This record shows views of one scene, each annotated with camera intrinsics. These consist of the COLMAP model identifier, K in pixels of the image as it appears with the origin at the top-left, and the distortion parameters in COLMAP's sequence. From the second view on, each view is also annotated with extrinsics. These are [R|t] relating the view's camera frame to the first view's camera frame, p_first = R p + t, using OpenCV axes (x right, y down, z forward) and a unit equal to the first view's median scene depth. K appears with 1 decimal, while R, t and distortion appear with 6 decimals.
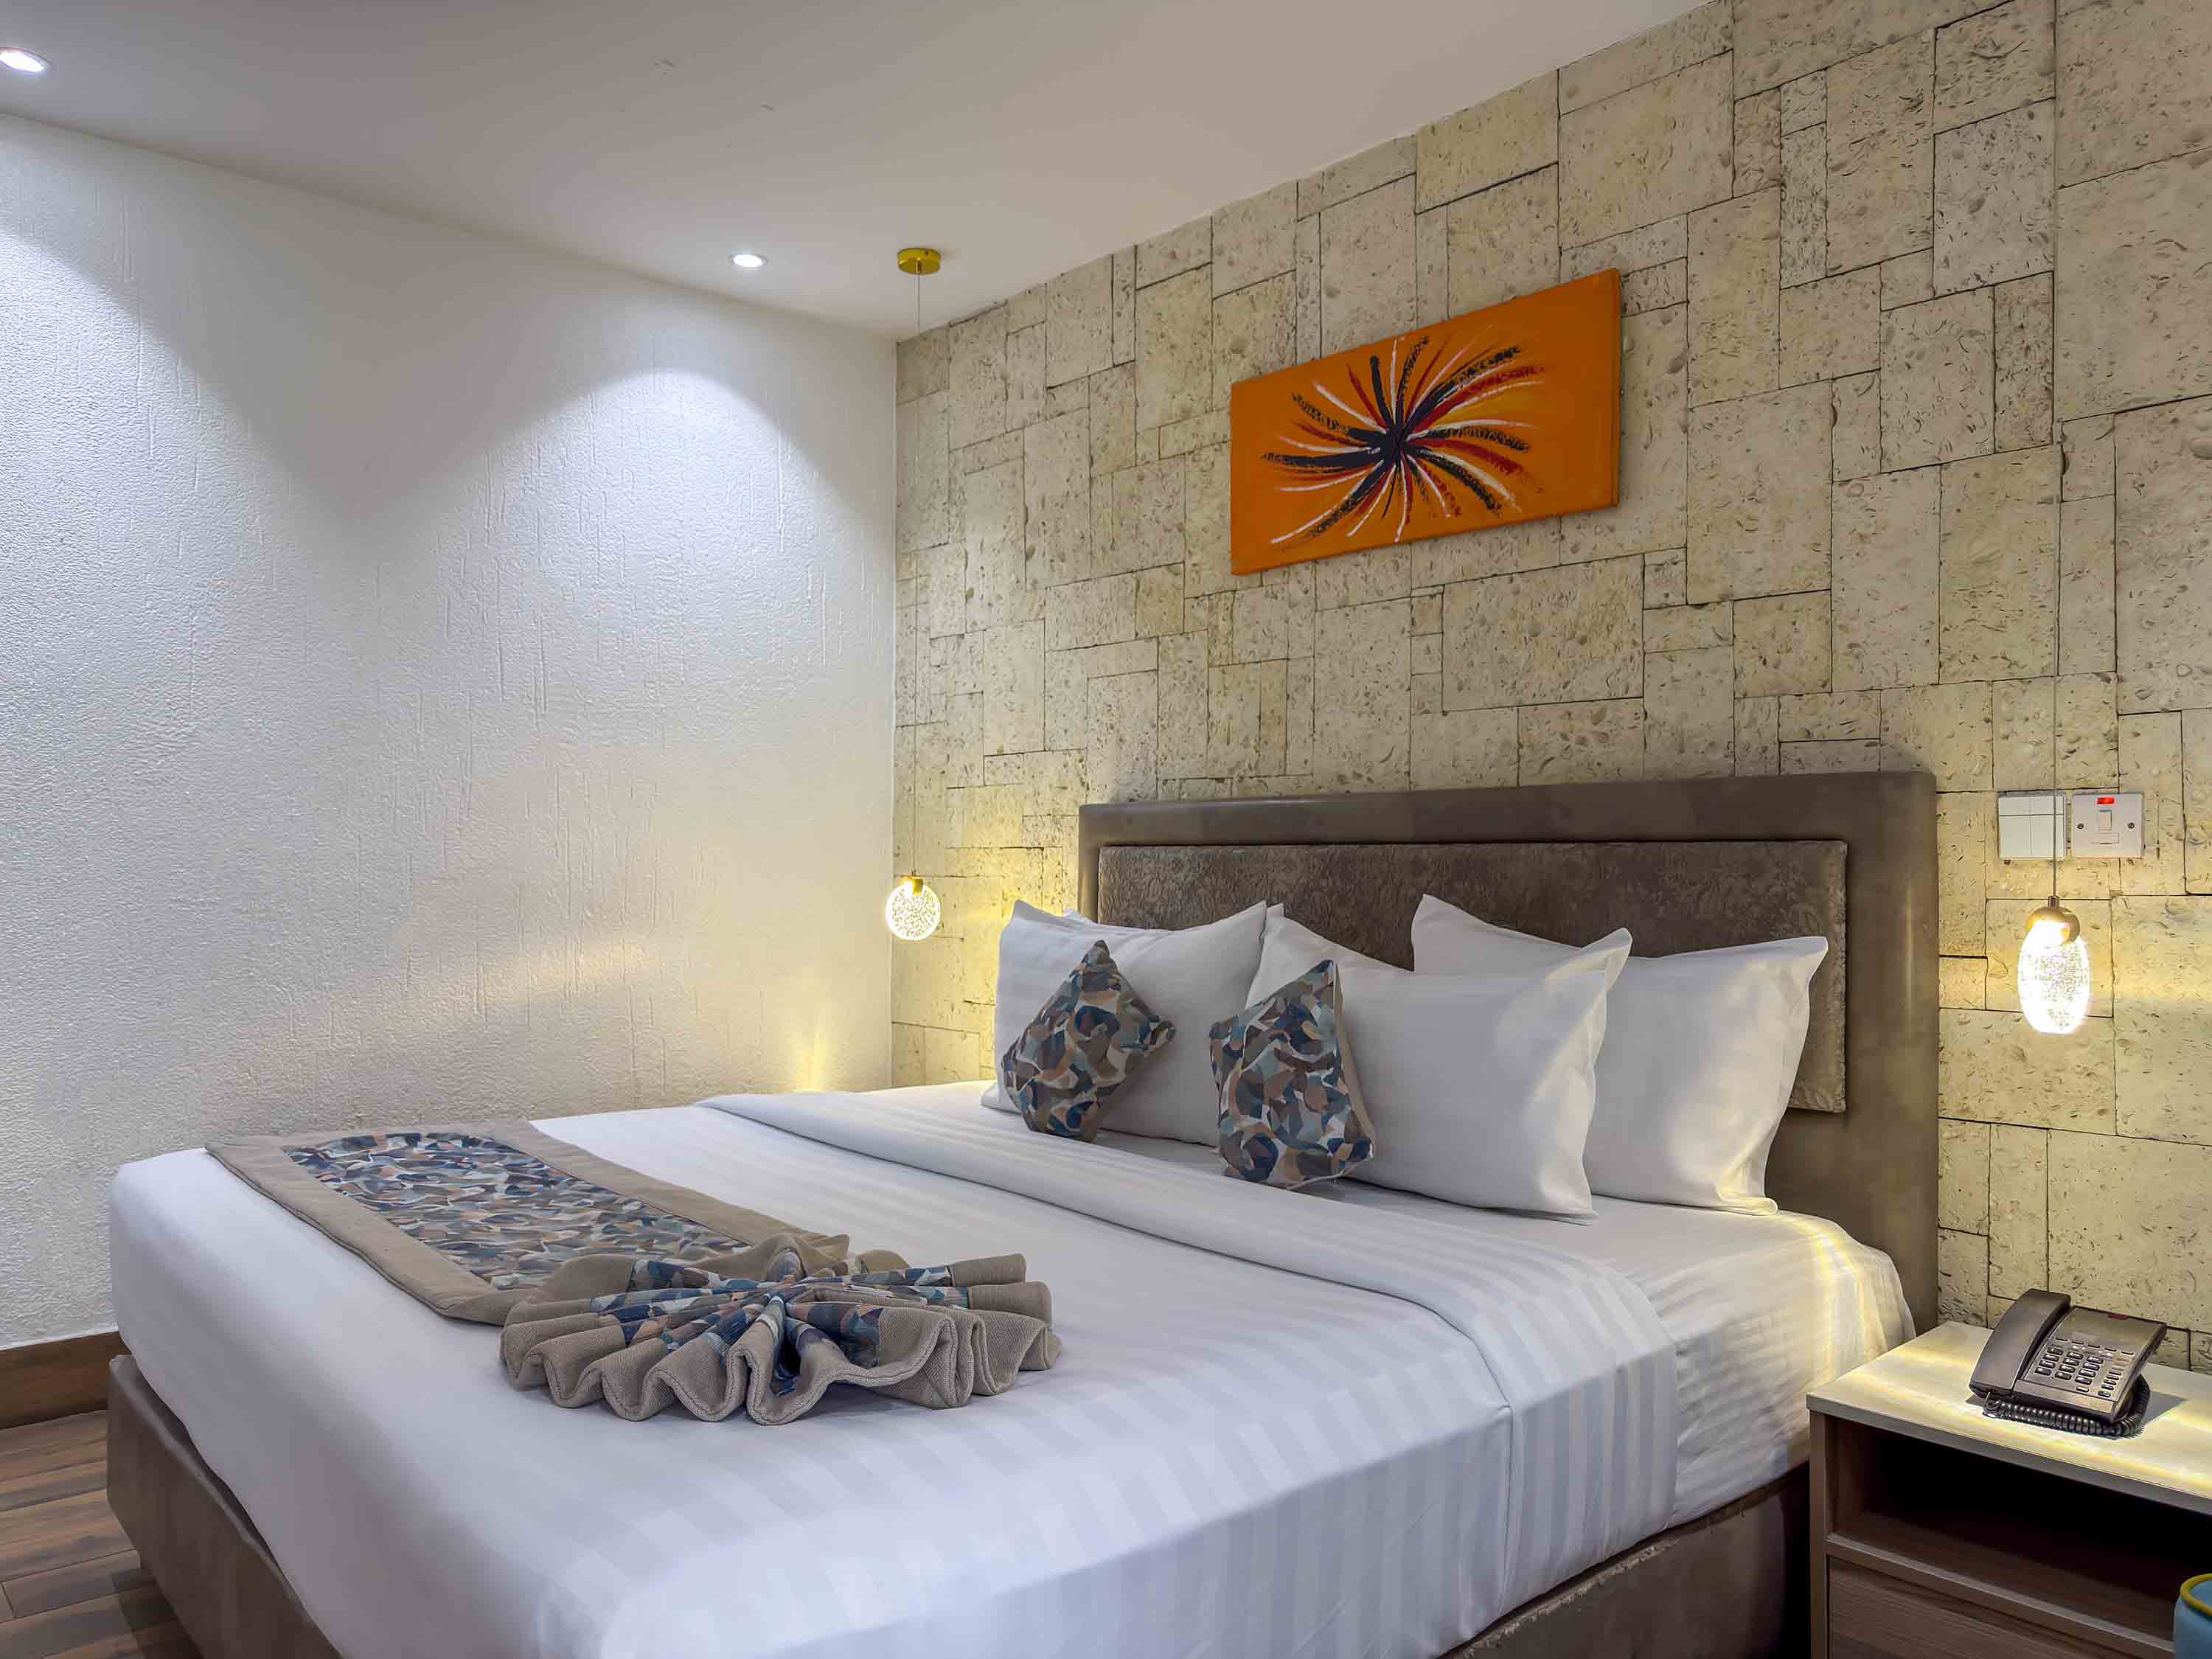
lens RADIAL K [[1570.3, 0, 1106.0], [0, 1570.3, 829.5], [0, 0, 1]] dist [-0.020788, 0.027195]
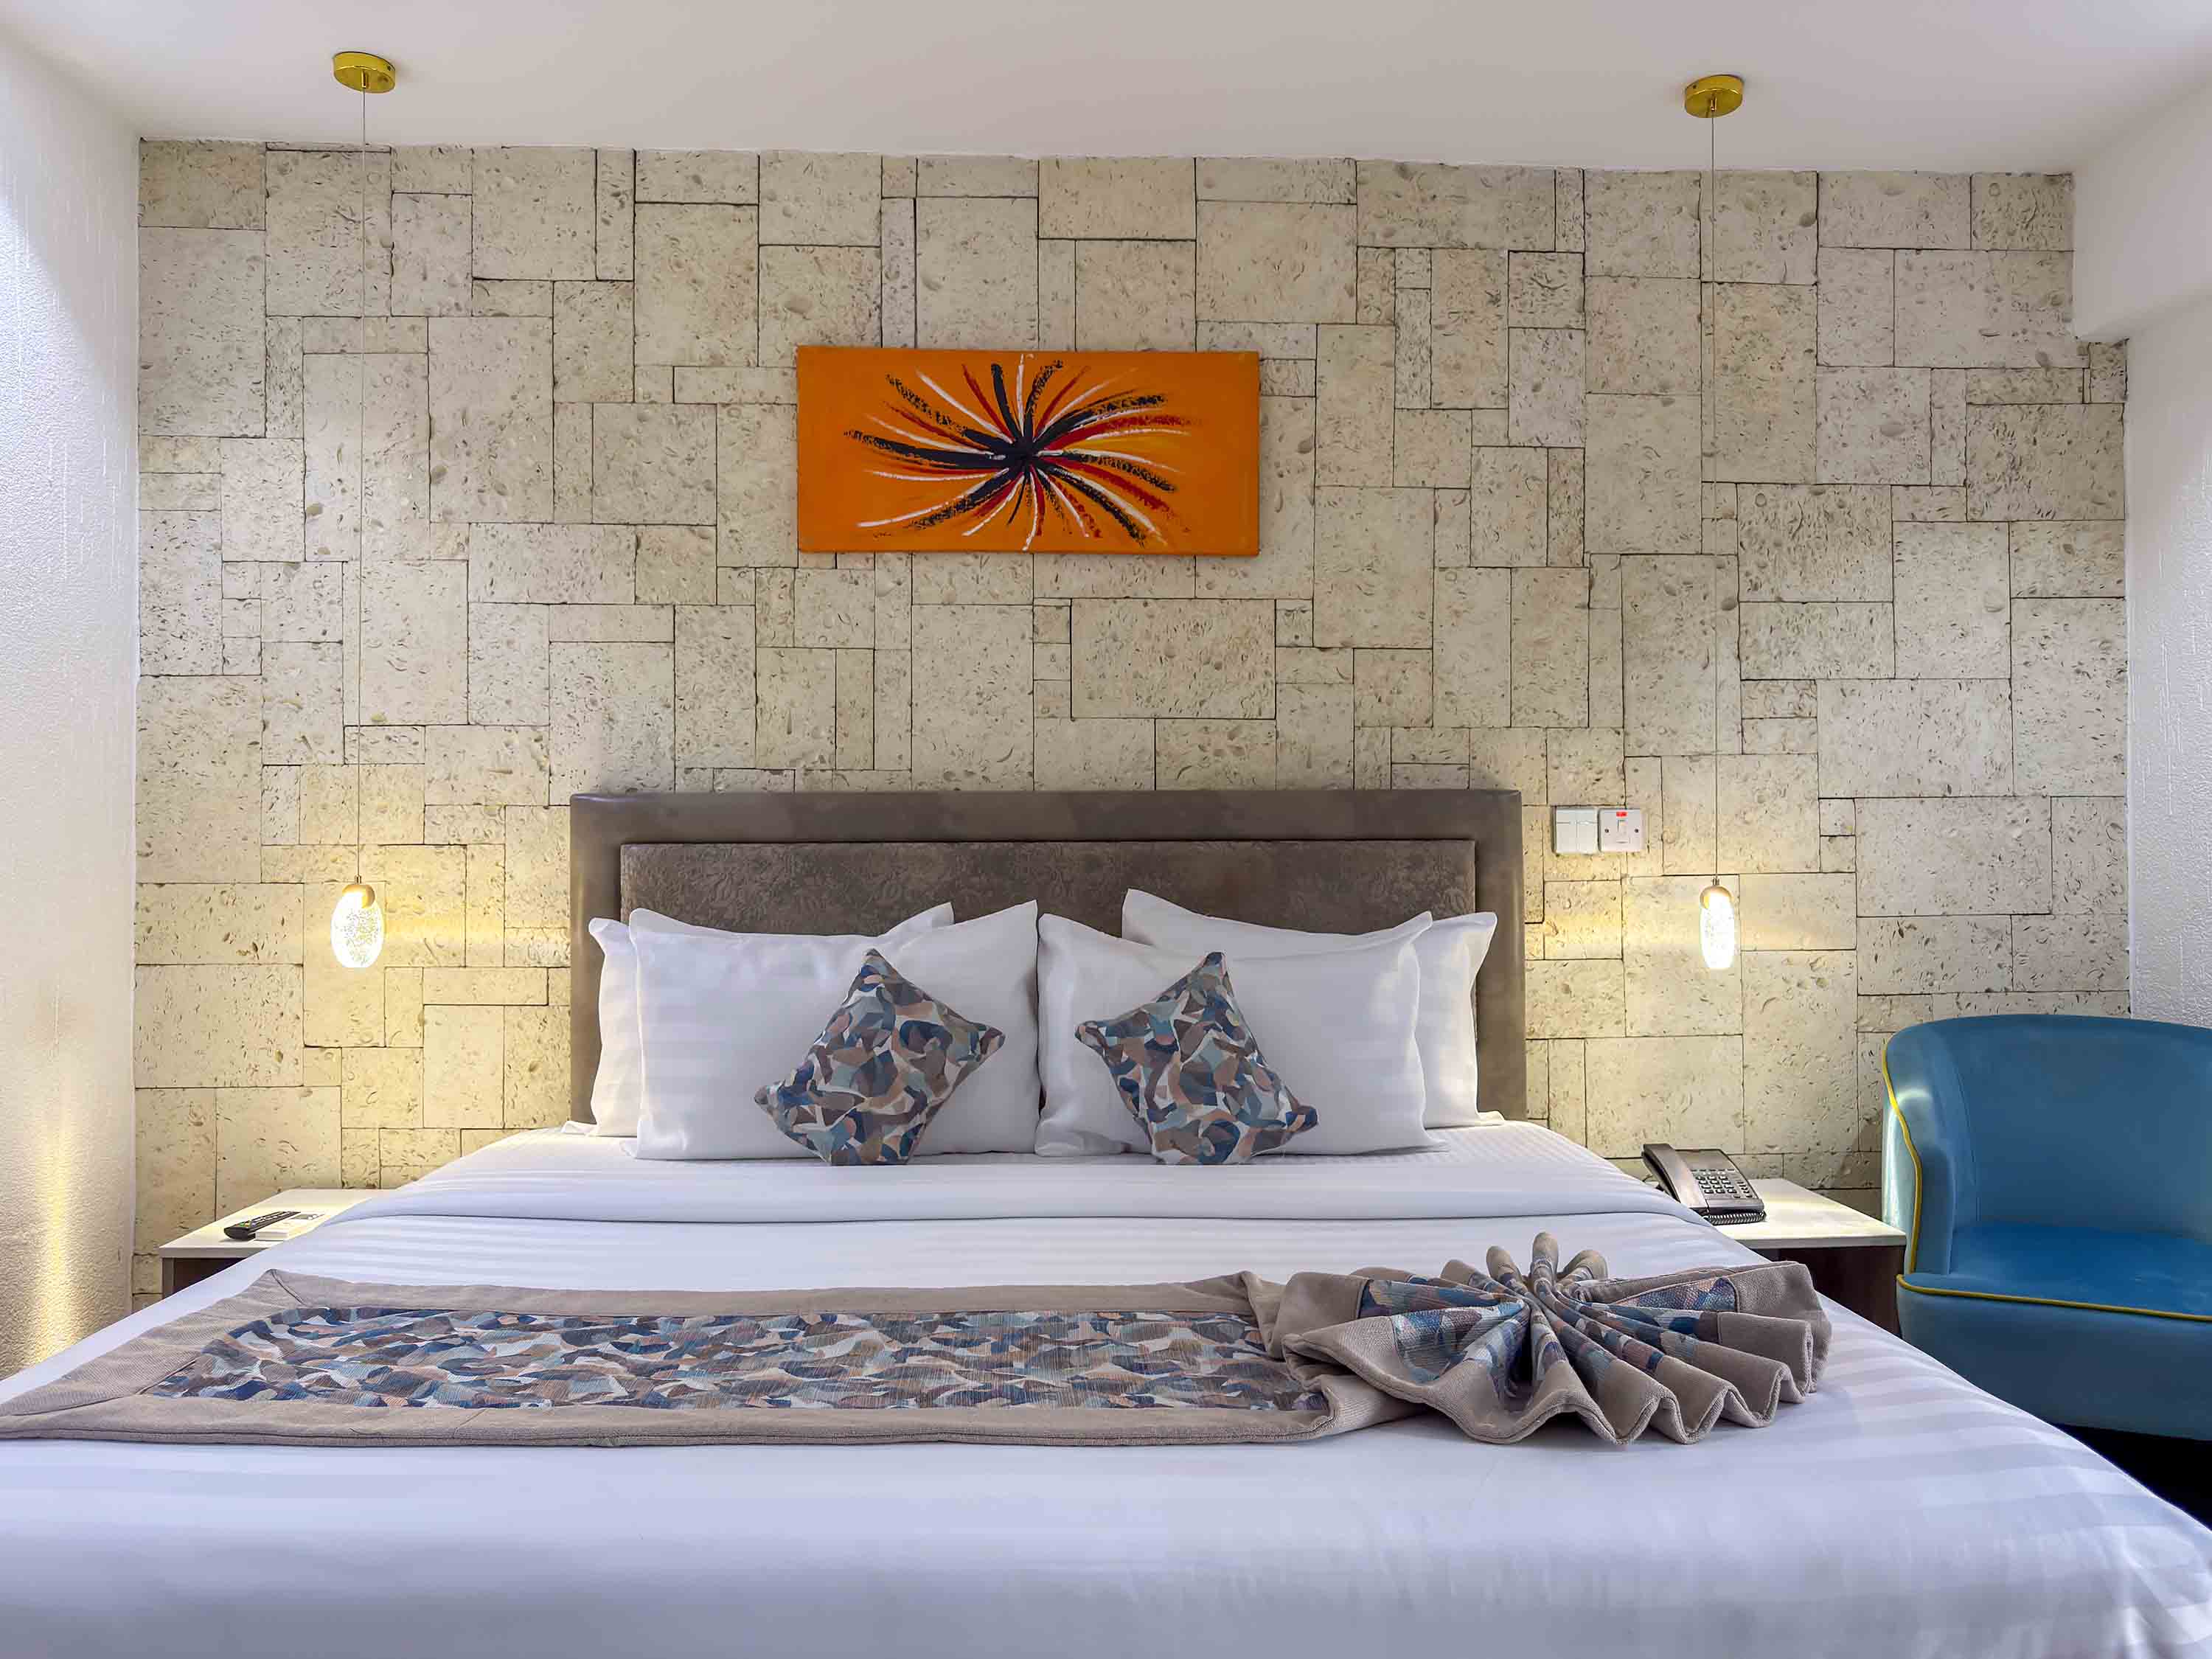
lens RADIAL K [[1559.4, 0, 1106.0], [0, 1559.4, 829.5], [0, 0, 1]] dist [0.059310, -0.188632]
pose [[0.638245, 0.001737, 0.769832, -0.649322], [-0.009756, 0.999935, 0.005831, -0.005864], [-0.769772, -0.011232, 0.638220, 0.332772]]
